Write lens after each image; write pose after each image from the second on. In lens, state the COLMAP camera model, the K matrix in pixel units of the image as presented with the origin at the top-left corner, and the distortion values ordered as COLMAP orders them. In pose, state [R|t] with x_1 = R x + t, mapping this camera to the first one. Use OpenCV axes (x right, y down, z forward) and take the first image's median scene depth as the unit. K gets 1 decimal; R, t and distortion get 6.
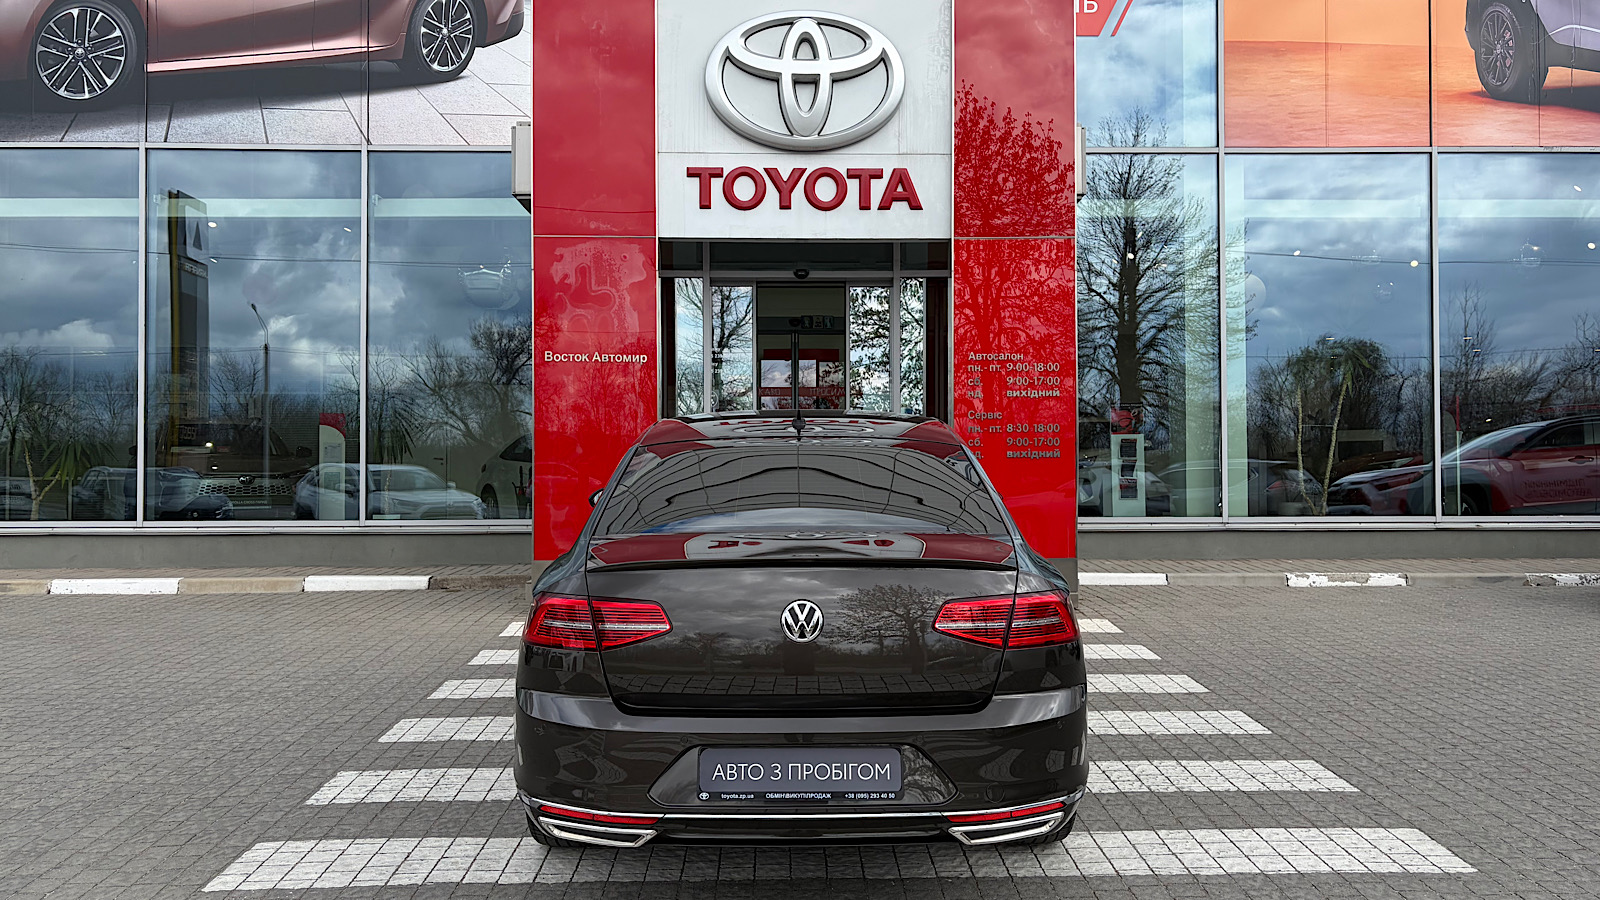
lens RADIAL K [[1199.9, 0, 793.5], [0, 1199.9, 462.7], [0, 0, 1]] dist [0.021039, -0.007863]
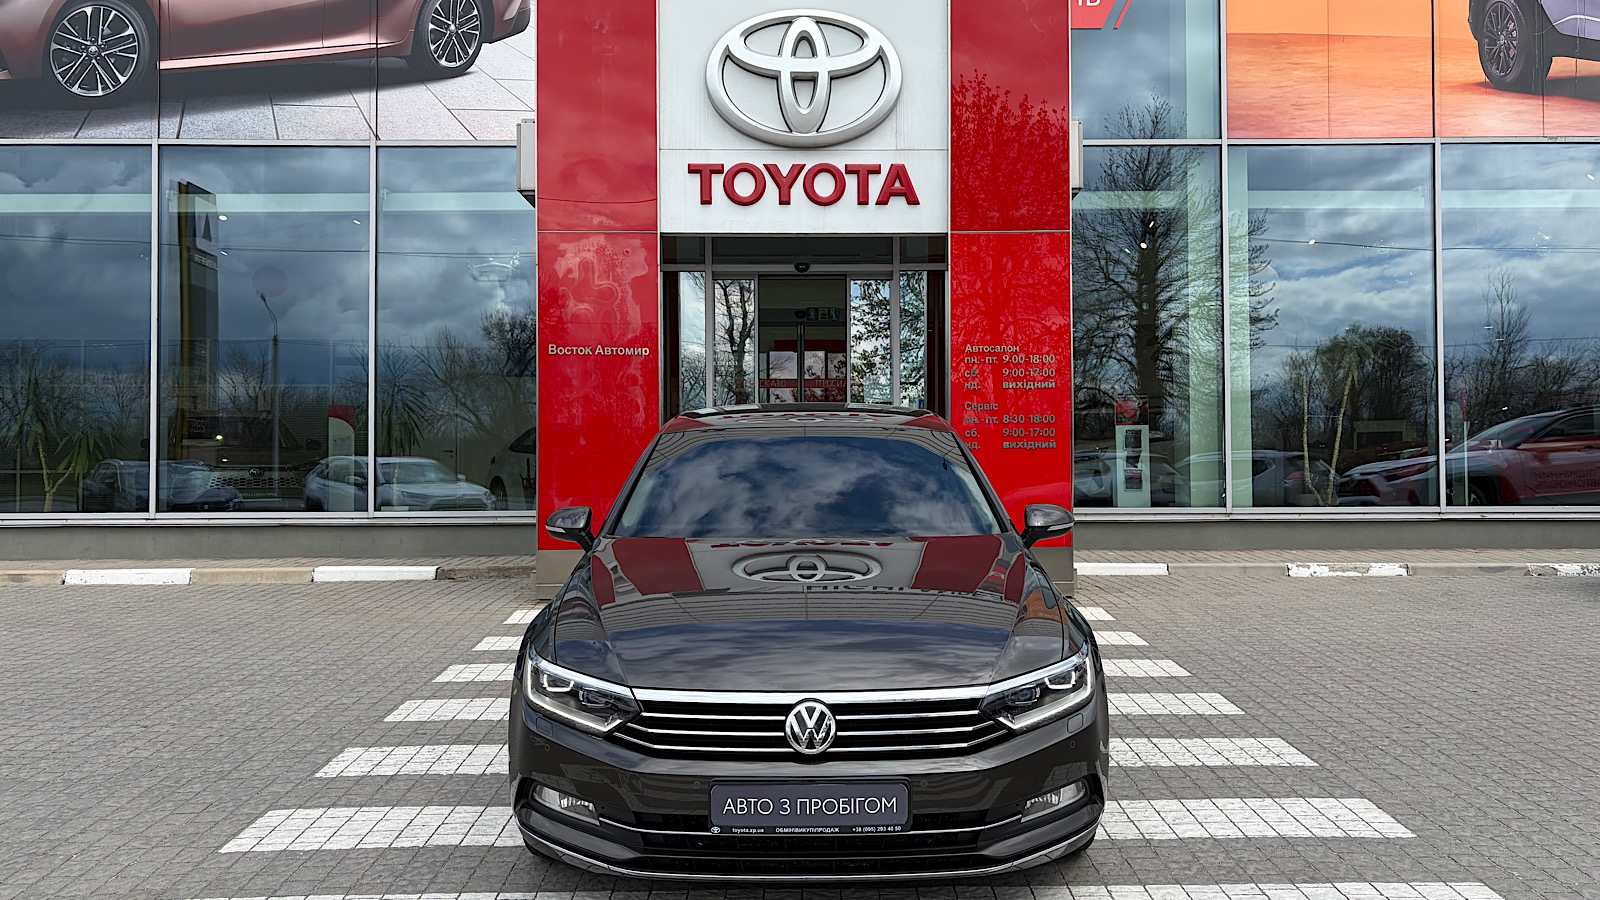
lens RADIAL K [[1229.5, 0, 800.0], [0, 1229.5, 450.0], [0, 0, 1]] dist [0.020913, -0.004152]
pose [[0.999941, -0.001528, -0.010724, 0.014211], [0.001481, 0.999989, -0.004340, 0.001141], [0.010731, 0.004324, 0.999933, -0.034638]]
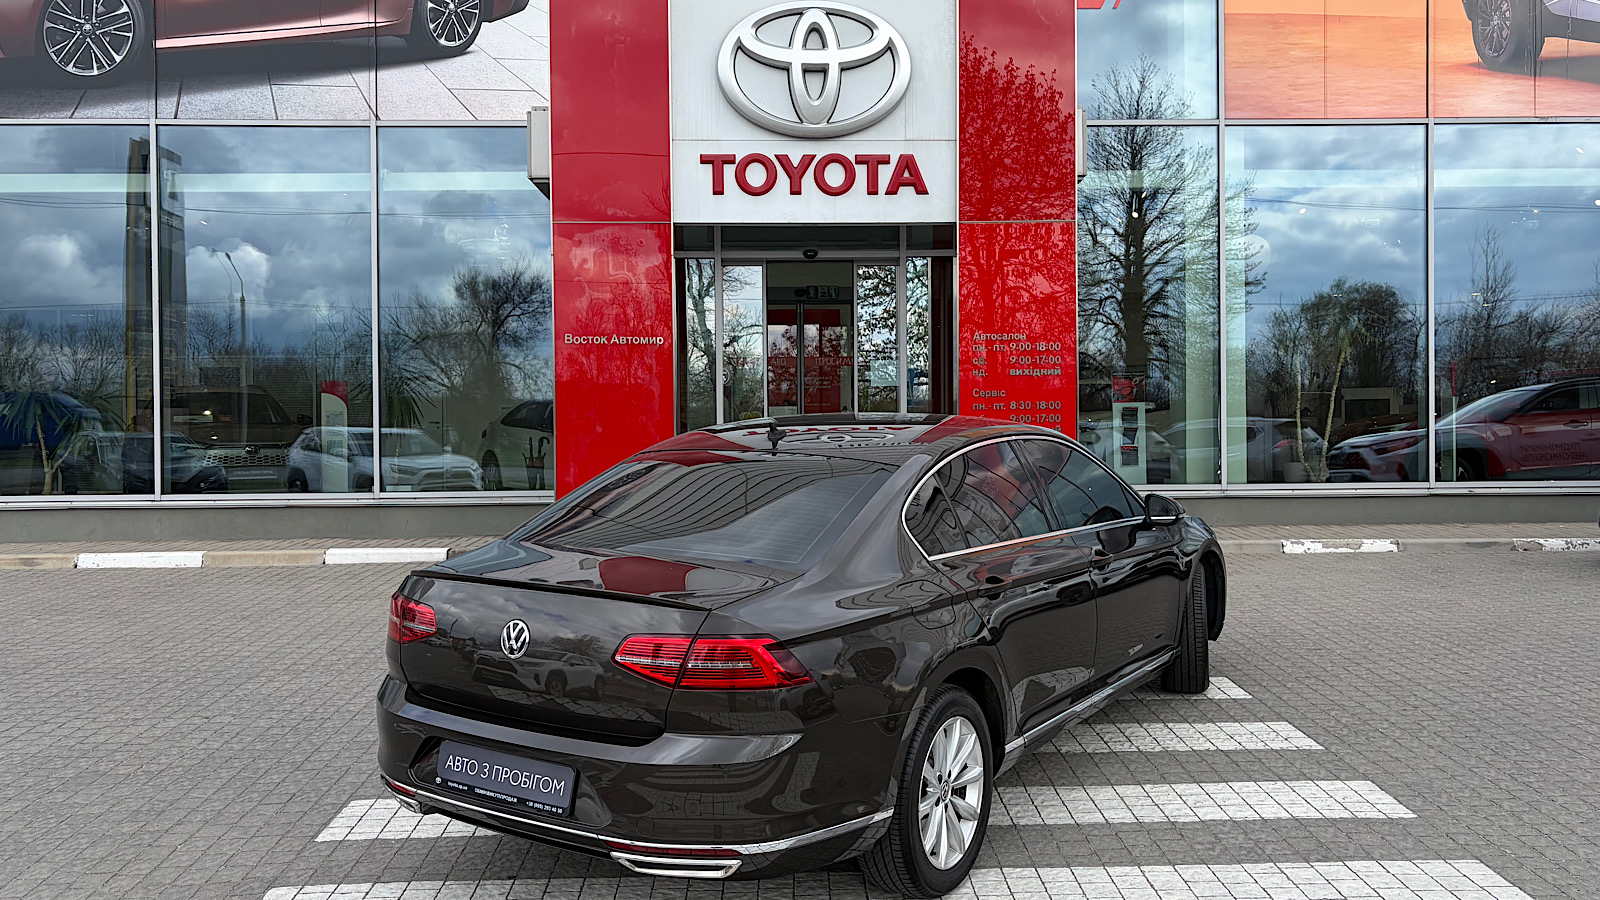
lens RADIAL K [[1261.4, 0, 794.4], [0, 1261.4, 444.5], [0, 0, 1]] dist [0.007826, 0.019321]
pose [[0.999964, -0.005678, 0.006331, -0.013497], [0.005517, 0.999670, 0.025069, -0.019566], [-0.006471, -0.025034, 0.999666, -0.075199]]
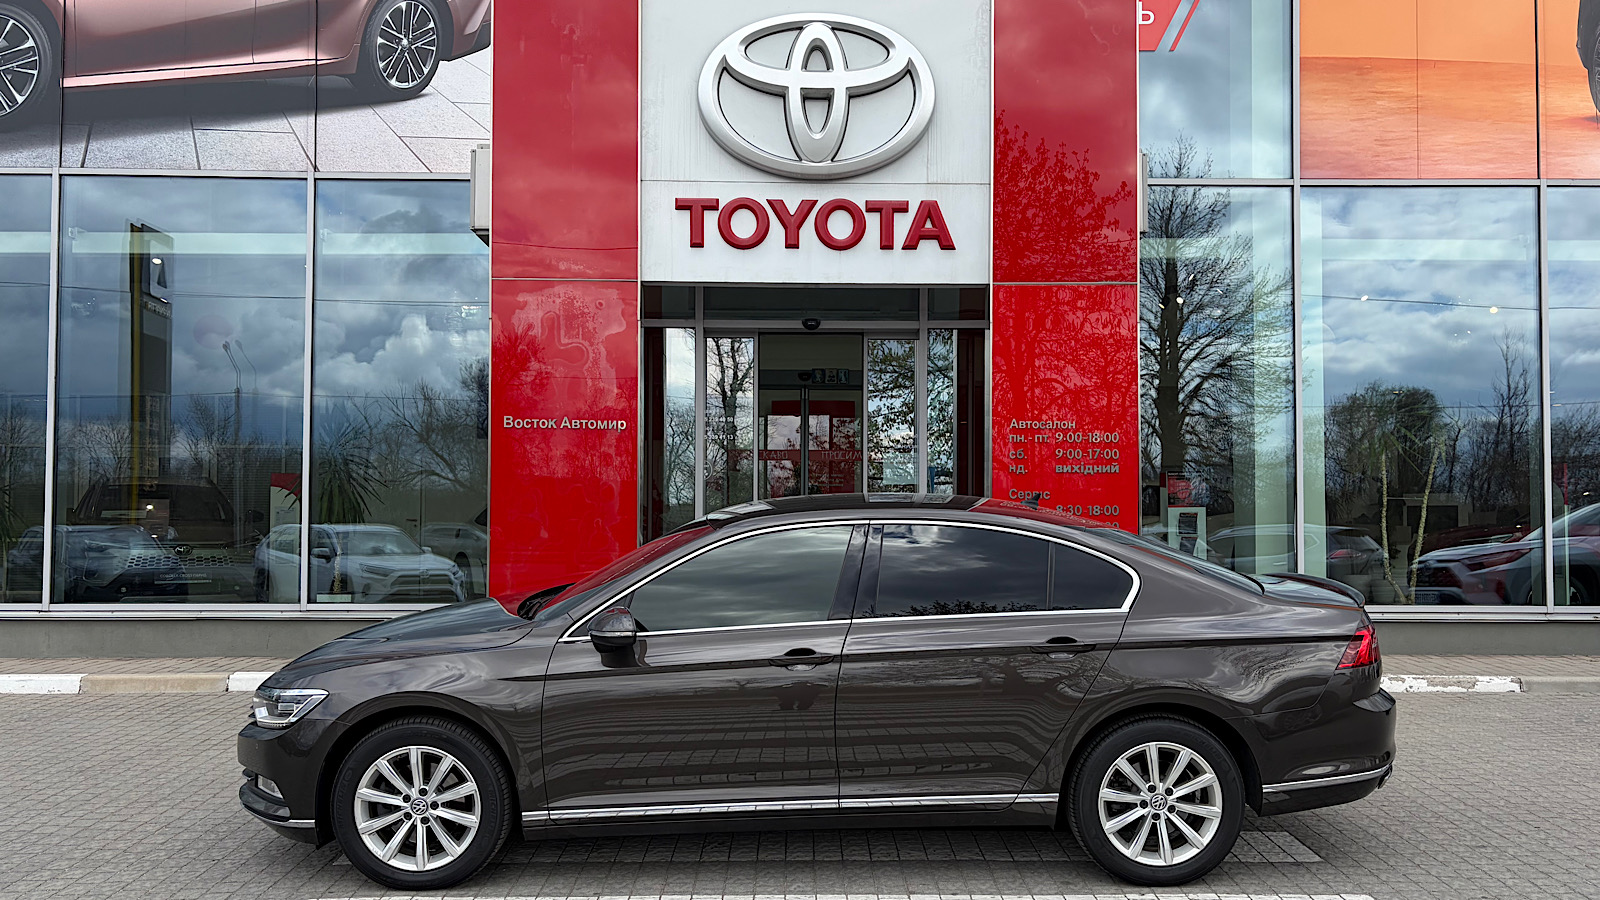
lens RADIAL K [[1265.7, 0, 802.3], [0, 1265.7, 491.2], [0, 0, 1]] dist [0.020206, -0.007851]
pose [[0.999981, 0.005279, -0.003293, 0.003390], [-0.005332, 0.999853, -0.016305, -0.022519], [0.003207, 0.016322, 0.999862, 0.098069]]
